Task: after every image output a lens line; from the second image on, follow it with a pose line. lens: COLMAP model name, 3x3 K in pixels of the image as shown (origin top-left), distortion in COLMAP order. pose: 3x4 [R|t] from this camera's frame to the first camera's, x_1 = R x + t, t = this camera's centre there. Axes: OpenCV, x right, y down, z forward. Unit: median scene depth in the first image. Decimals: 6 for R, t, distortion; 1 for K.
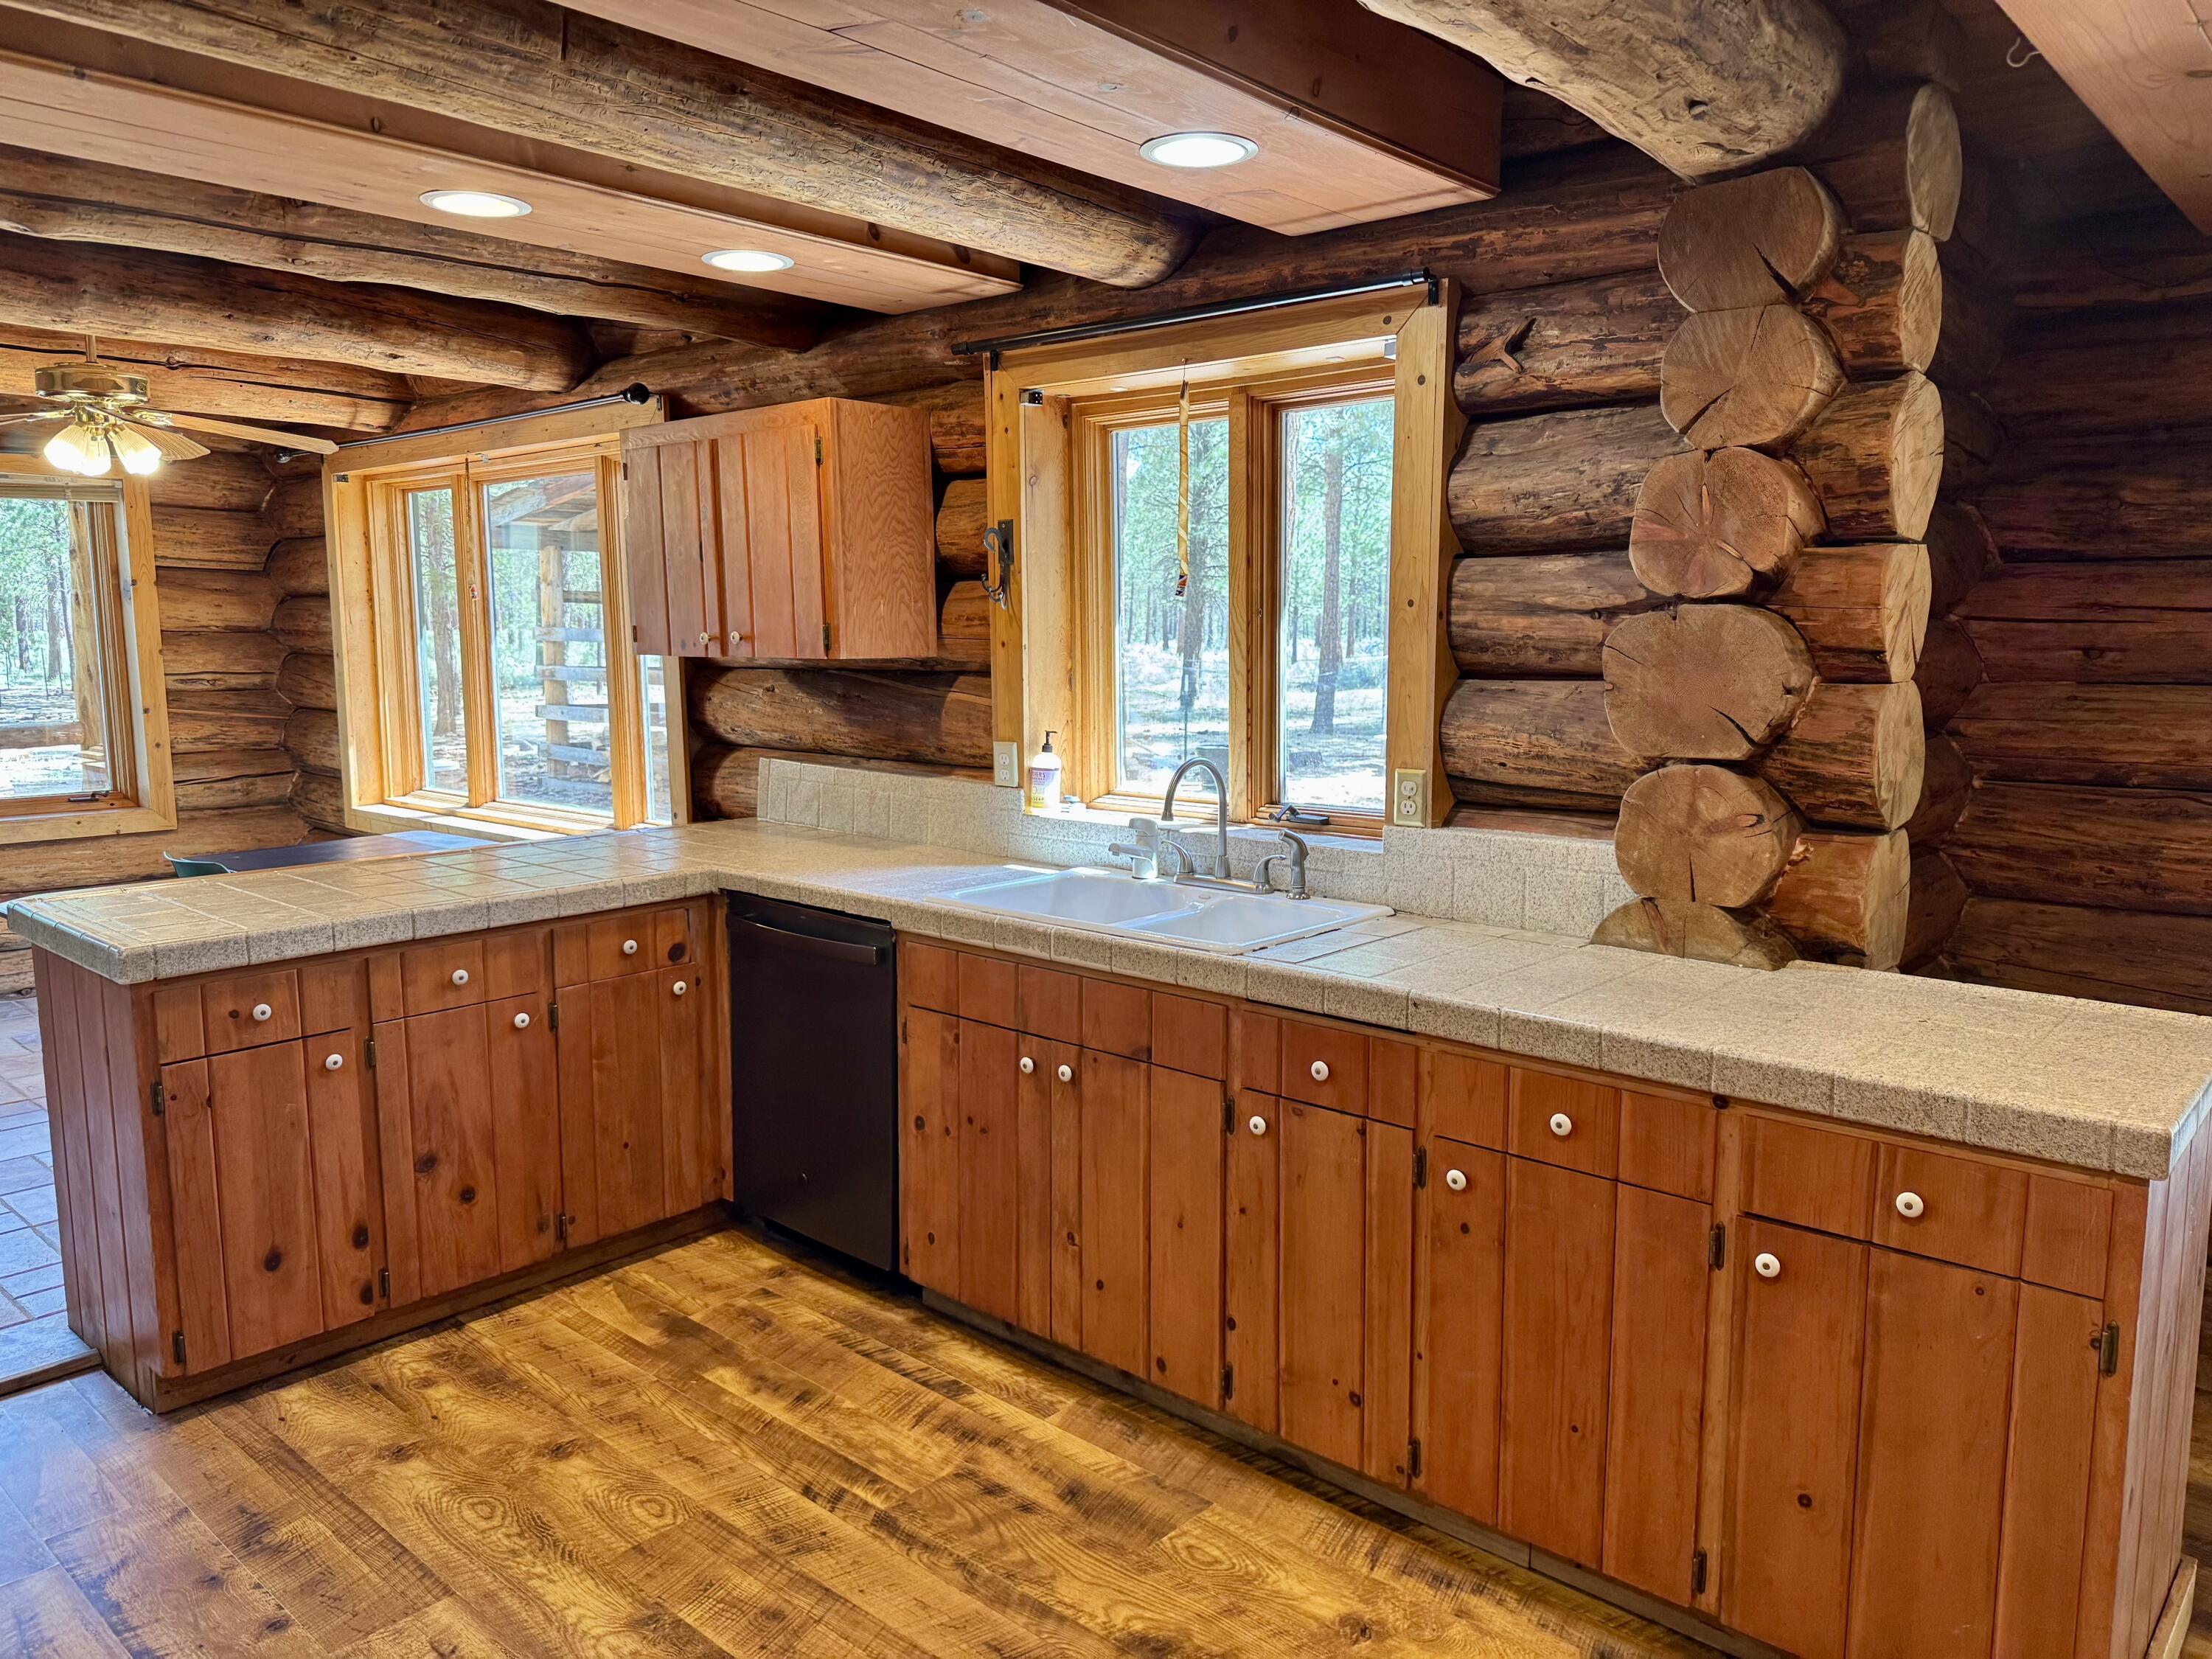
lens RADIAL K [[1551.1, 0, 1110.9], [0, 1551.1, 818.1], [0, 0, 1]] dist [0.065079, -0.083208]
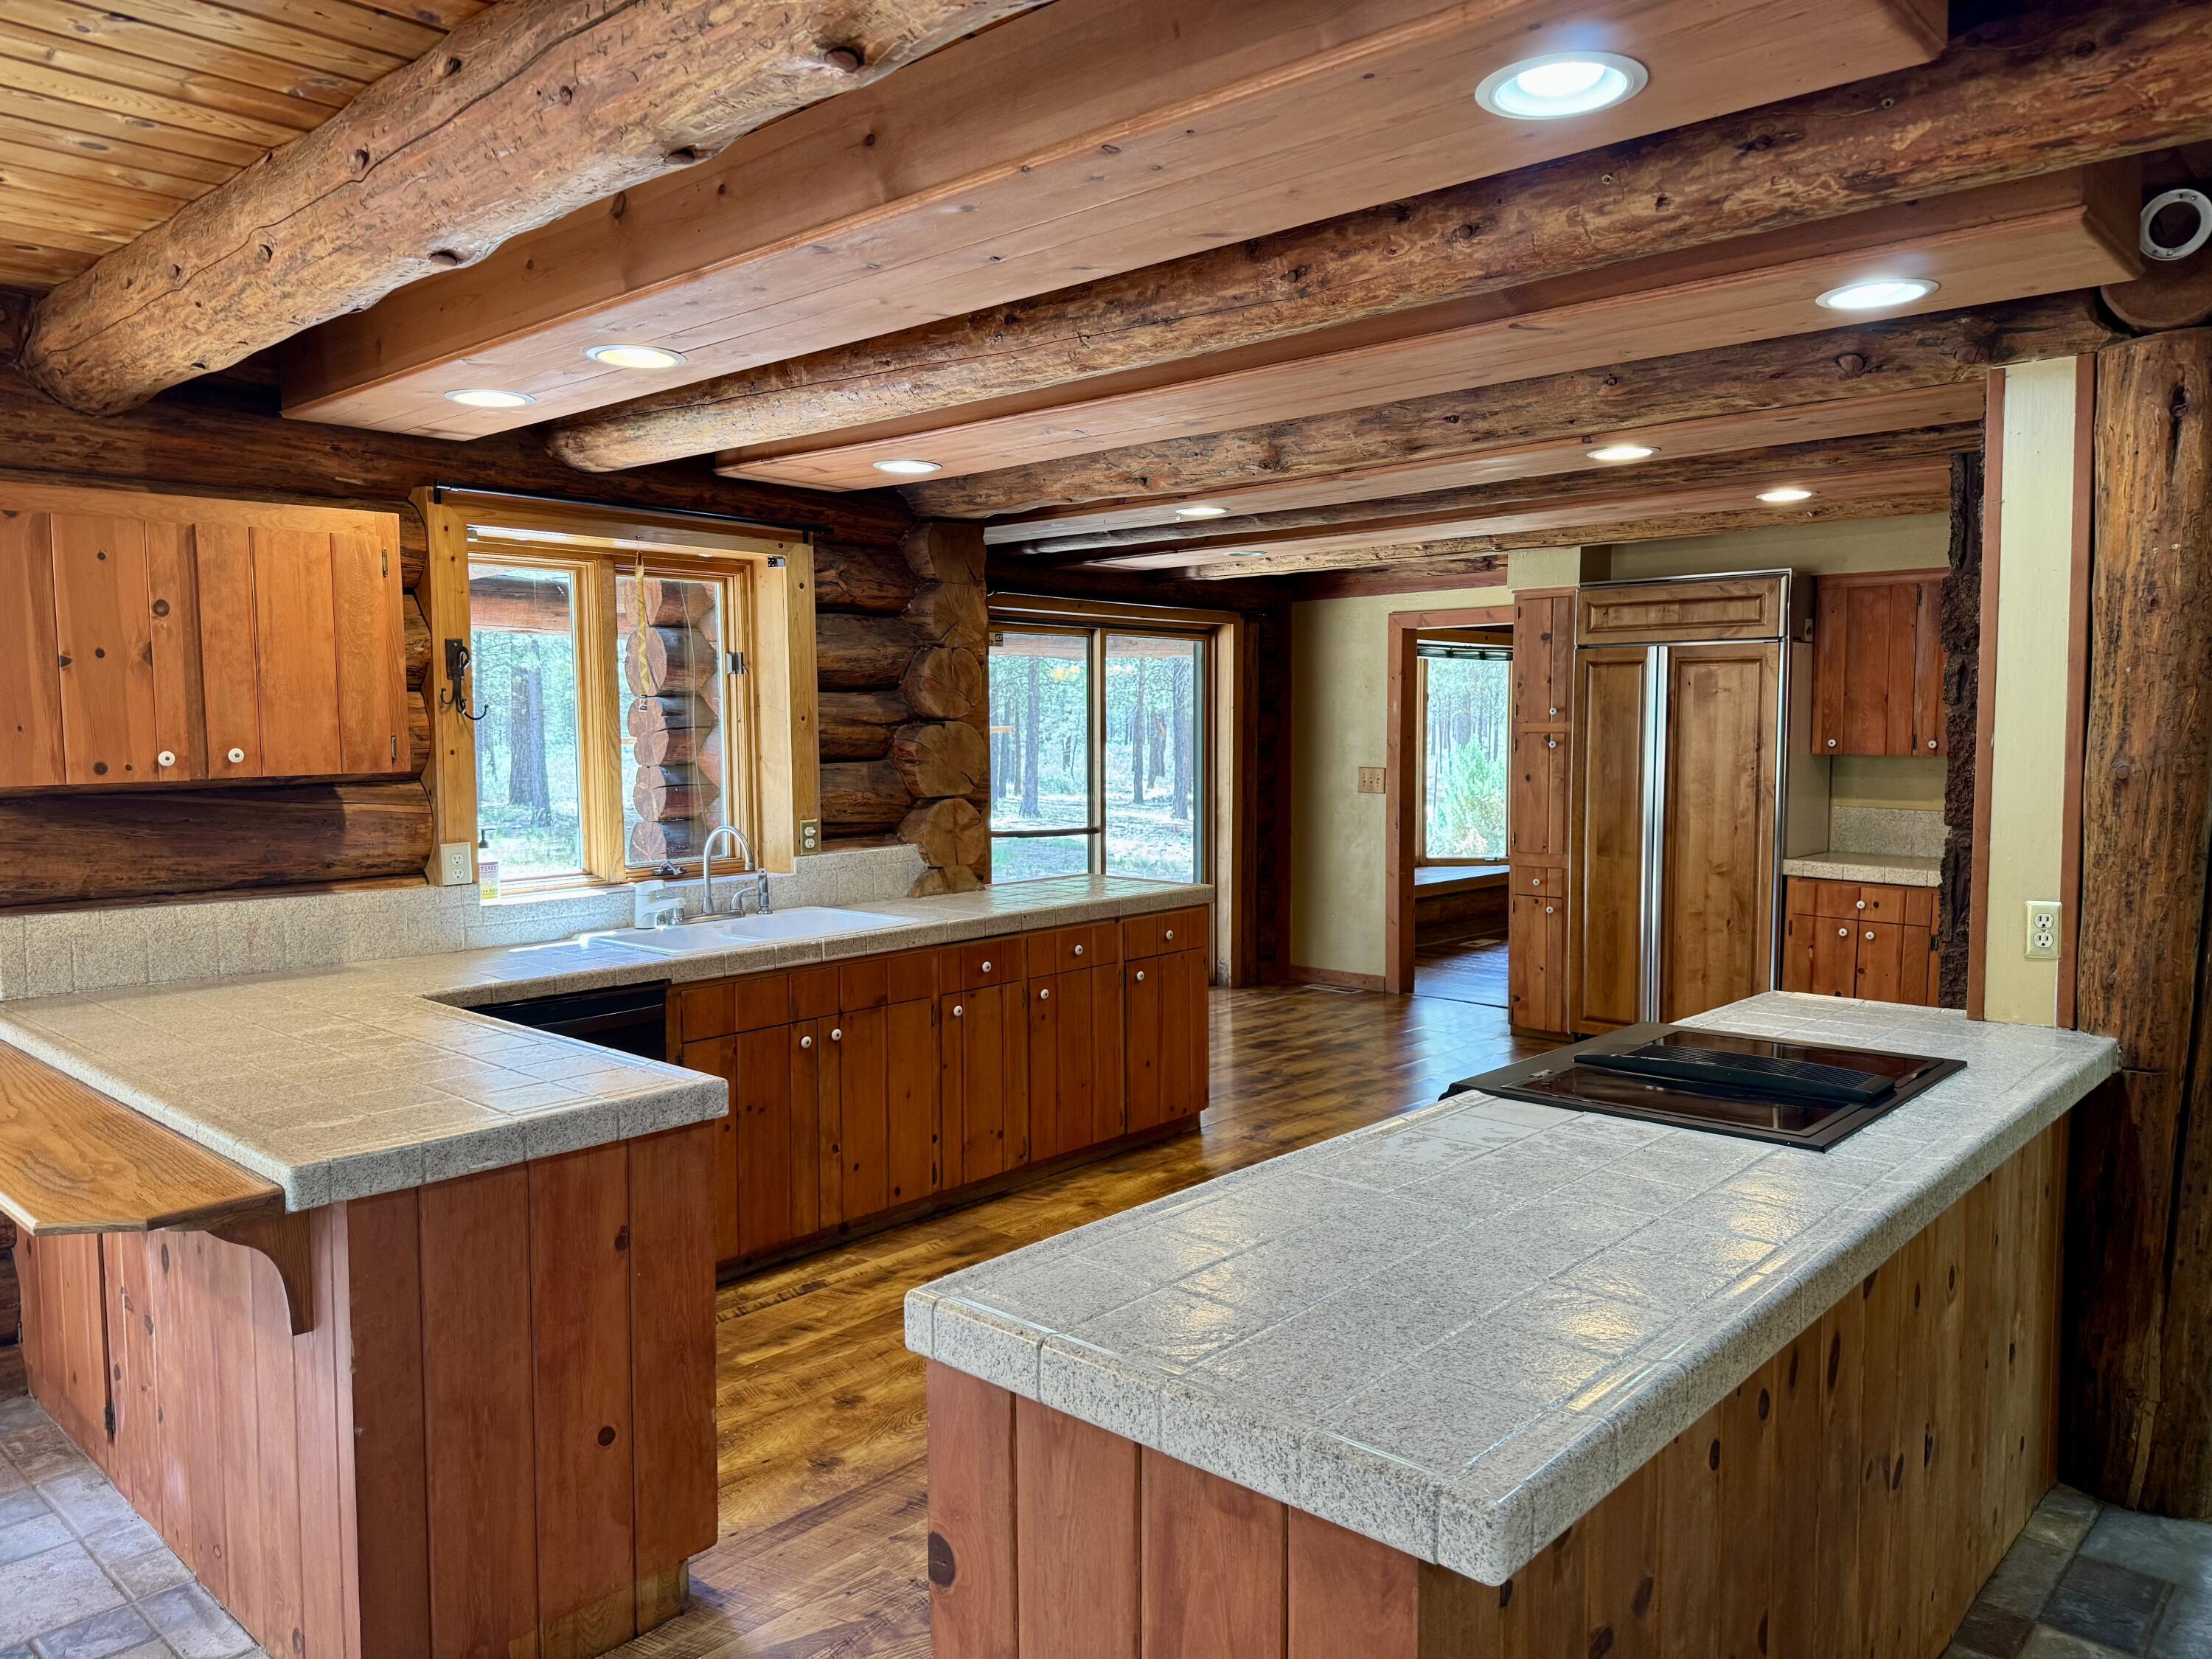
lens RADIAL K [[1551.1, 0, 1101.0], [0, 1551.1, 827.7], [0, 0, 1]] dist [0.065079, -0.083208]
pose [[0.012468, -0.073923, 0.997186, -1.524475], [0.128616, 0.989098, 0.071715, -0.107254], [-0.991616, 0.127360, 0.021840, 0.704408]]
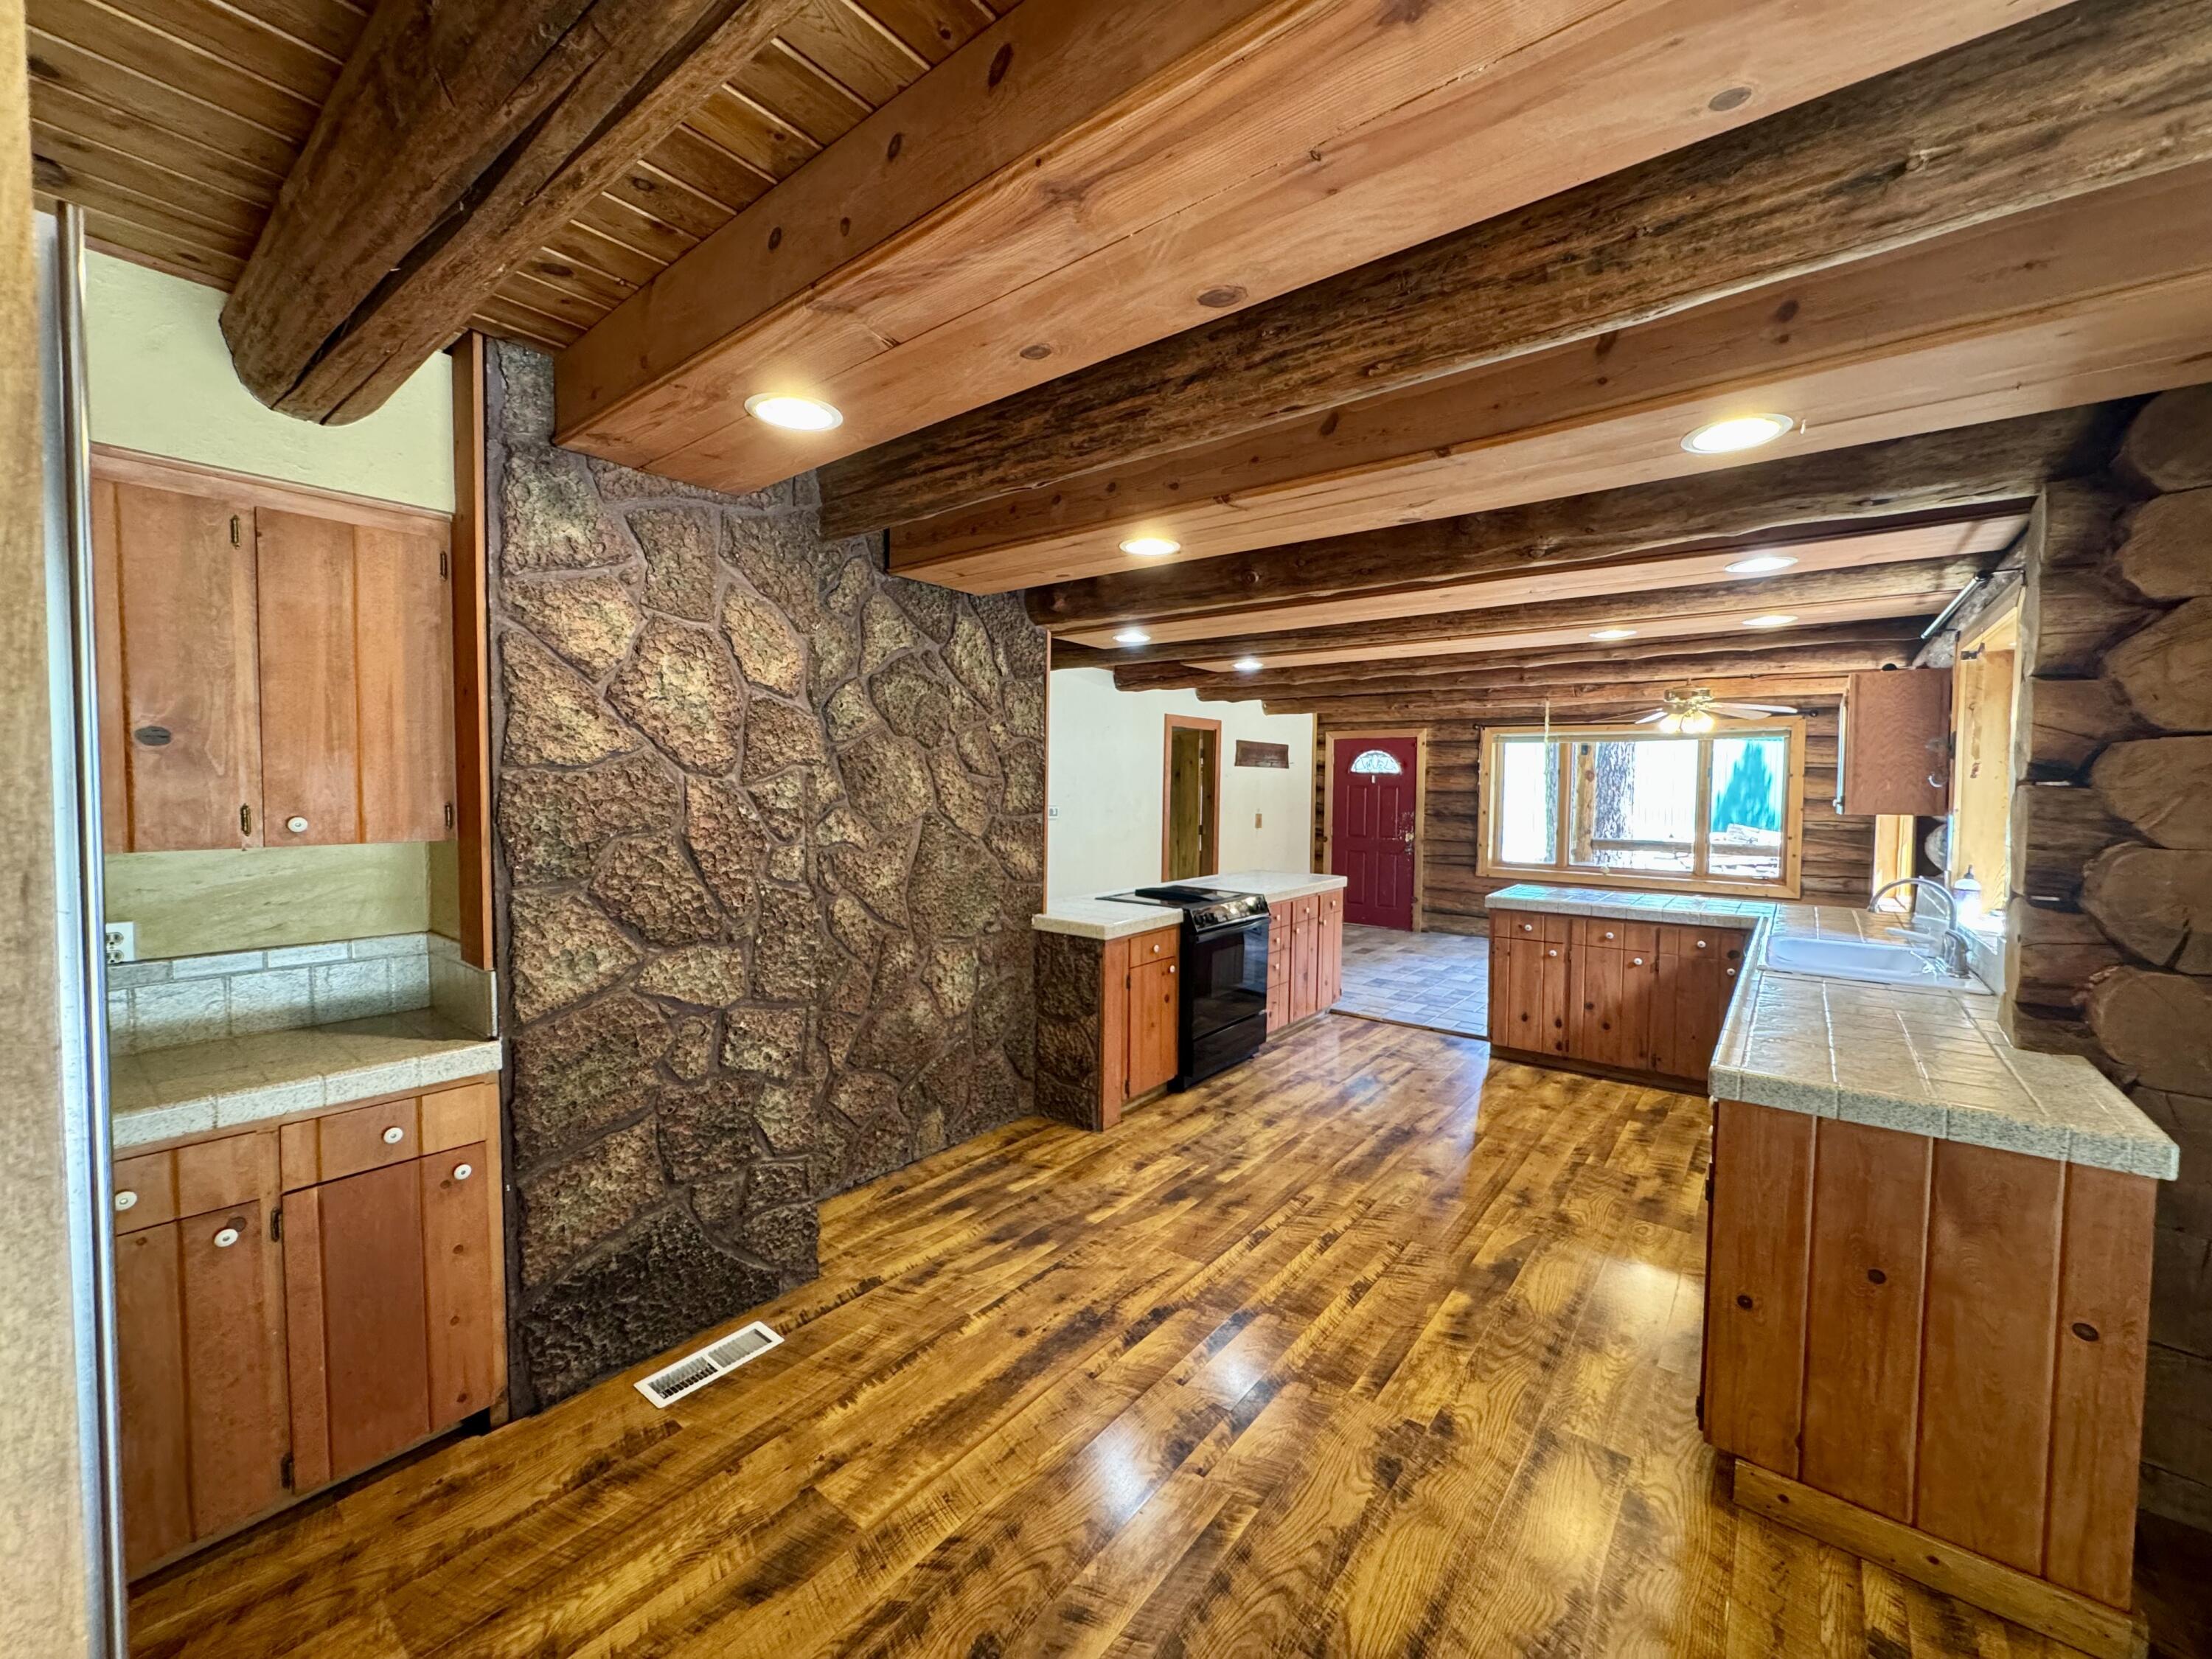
lens RADIAL K [[883.7, 0, 1103.9], [0, 883.7, 828.4], [0, 0, 1]] dist [0.003635, 0.000468]
pose [[0.063191, 0.048934, -0.996801, 1.028900], [-0.134058, 0.990161, 0.040110, -0.016769], [0.988957, 0.131094, 0.069130, 0.106147]]
